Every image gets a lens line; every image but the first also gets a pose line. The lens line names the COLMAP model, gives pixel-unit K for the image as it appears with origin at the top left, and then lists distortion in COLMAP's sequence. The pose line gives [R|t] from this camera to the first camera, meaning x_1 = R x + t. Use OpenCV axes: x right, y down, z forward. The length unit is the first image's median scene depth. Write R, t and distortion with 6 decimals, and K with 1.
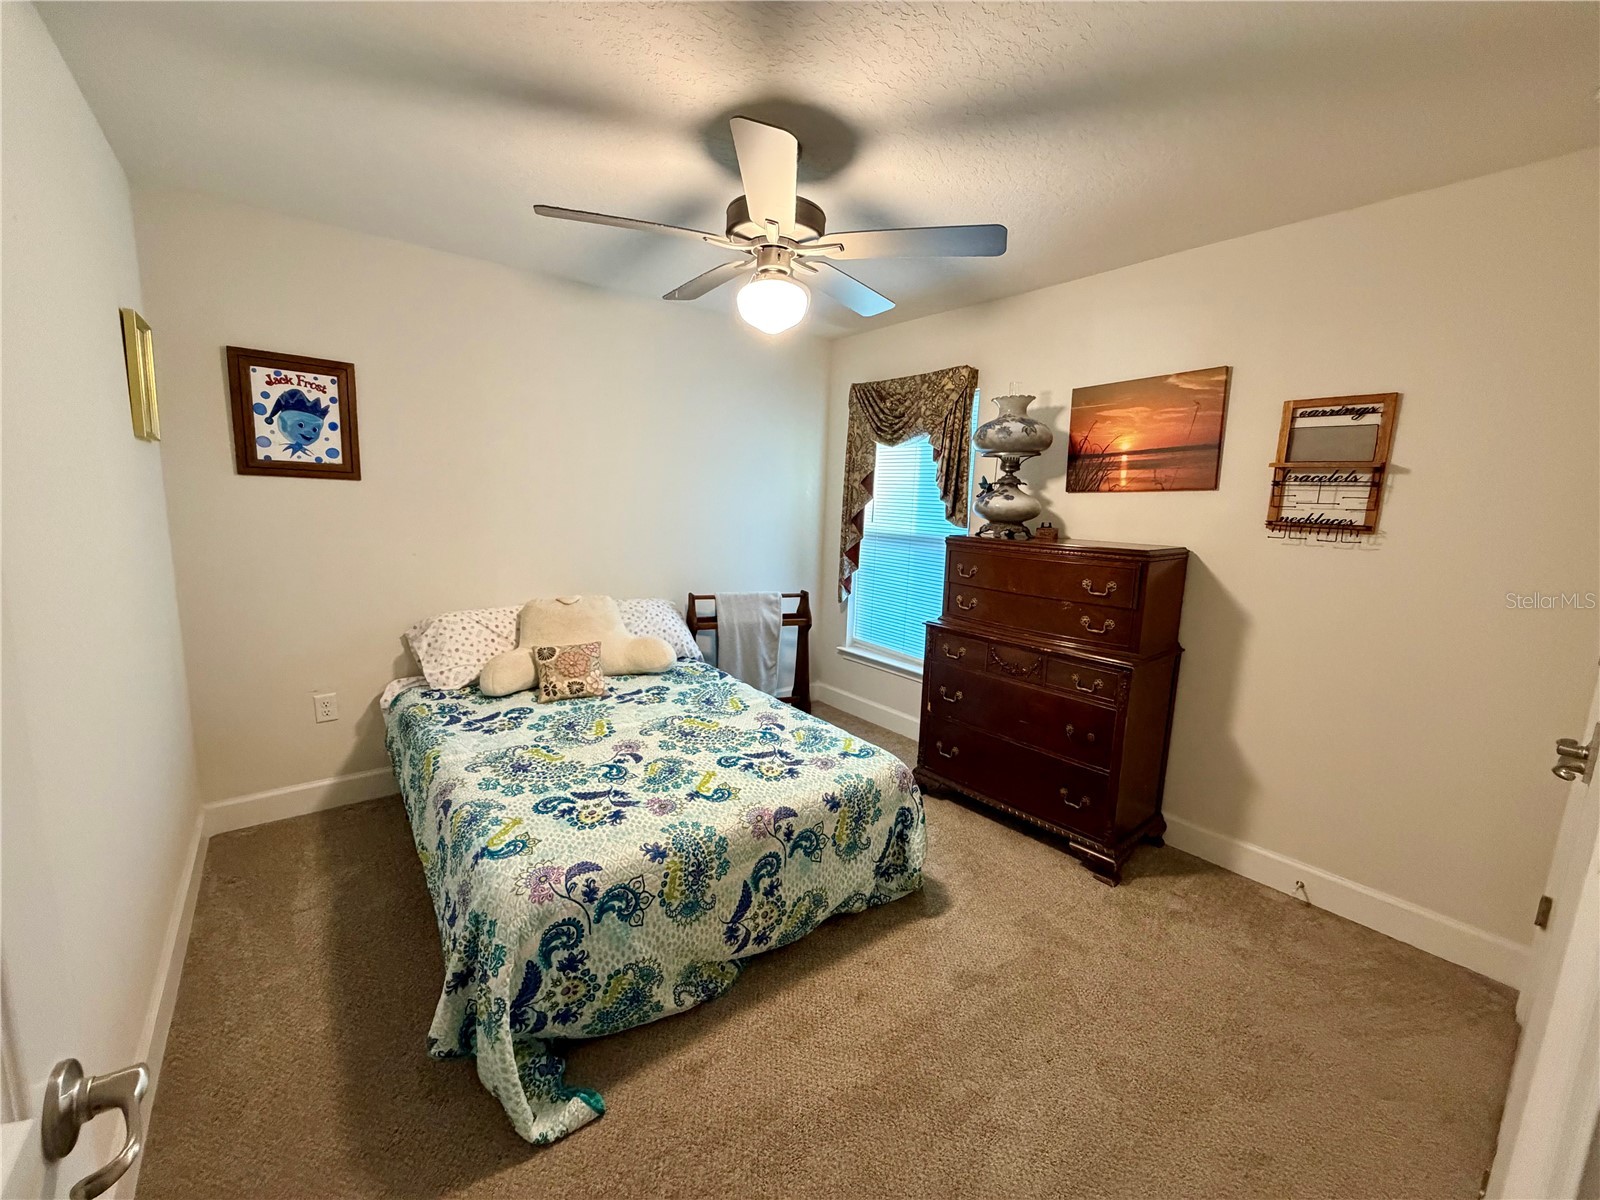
lens RADIAL K [[639.5, 0, 793.4], [0, 639.5, 595.8], [0, 0, 1]] dist [-0.000147, 0.000386]
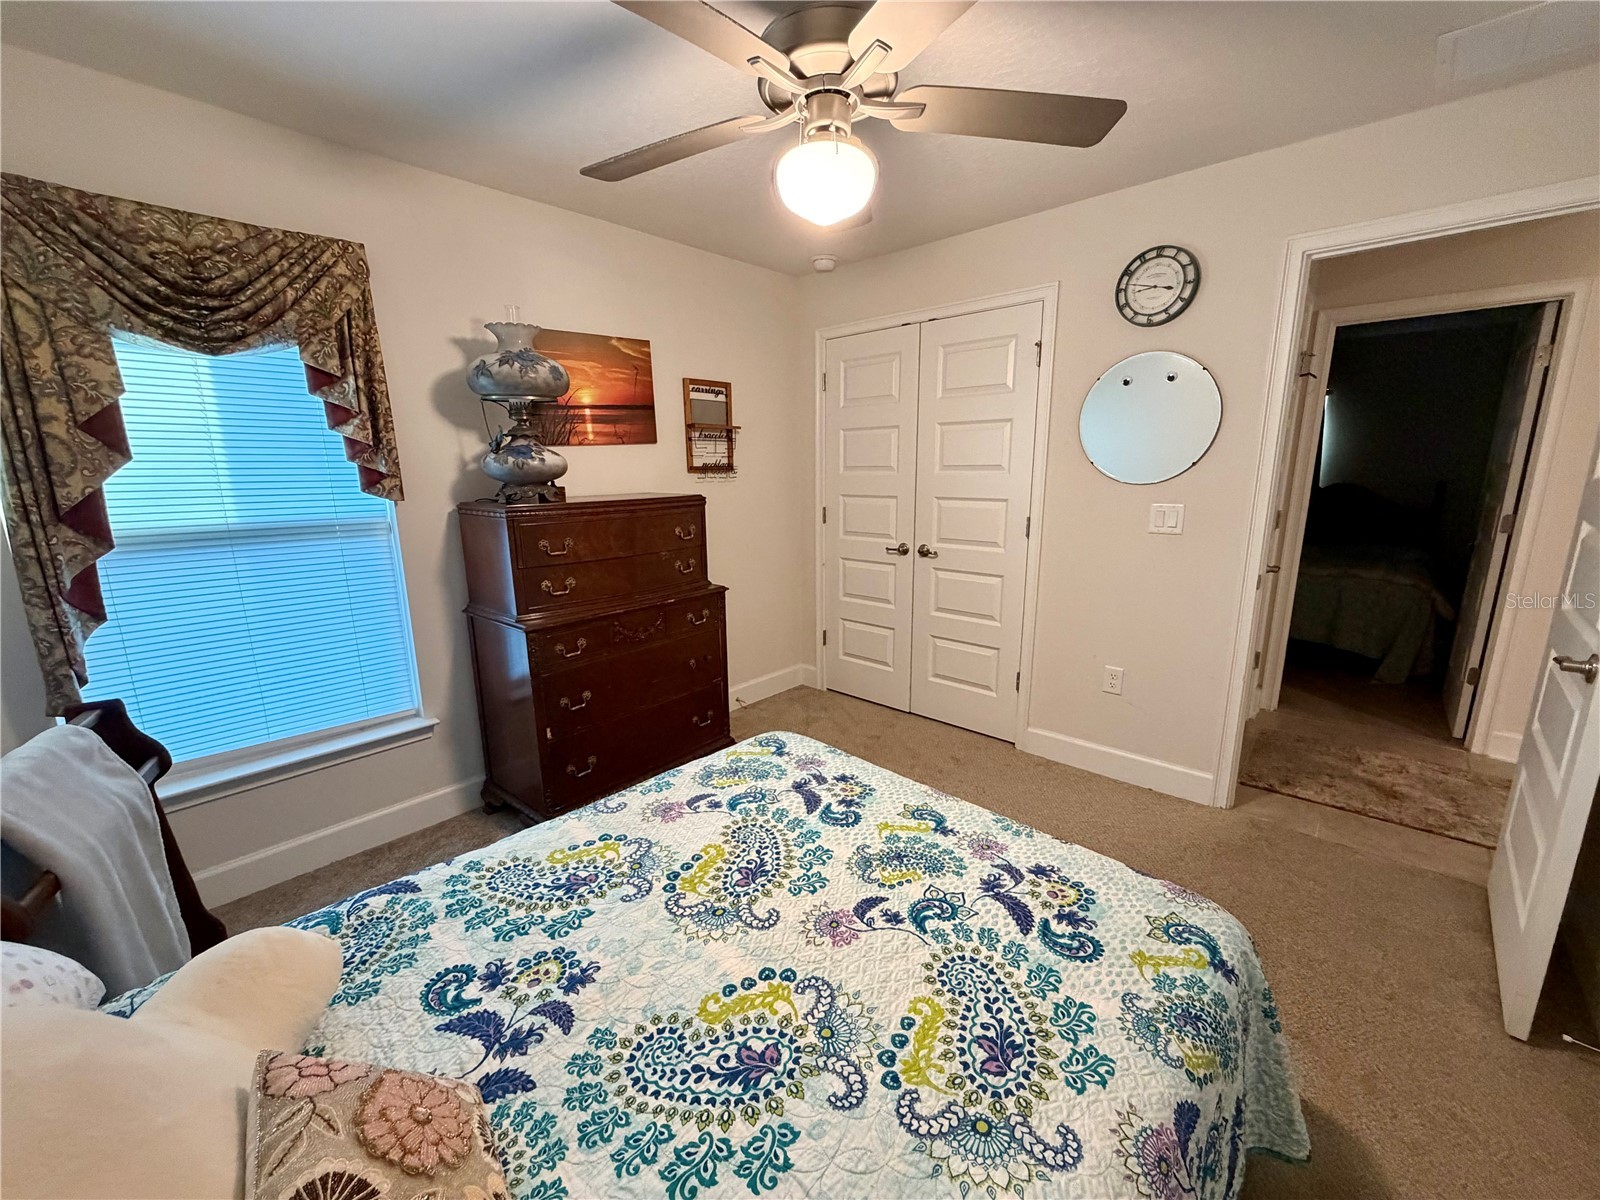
lens RADIAL K [[639.5, 0, 795.3], [0, 639.5, 601.0], [0, 0, 1]] dist [-0.000147, 0.000386]
pose [[-0.157301, -0.237654, 0.958529, -0.661501], [0.159809, 0.951693, 0.262185, -0.162761], [-0.974534, 0.194424, -0.111723, 0.969571]]
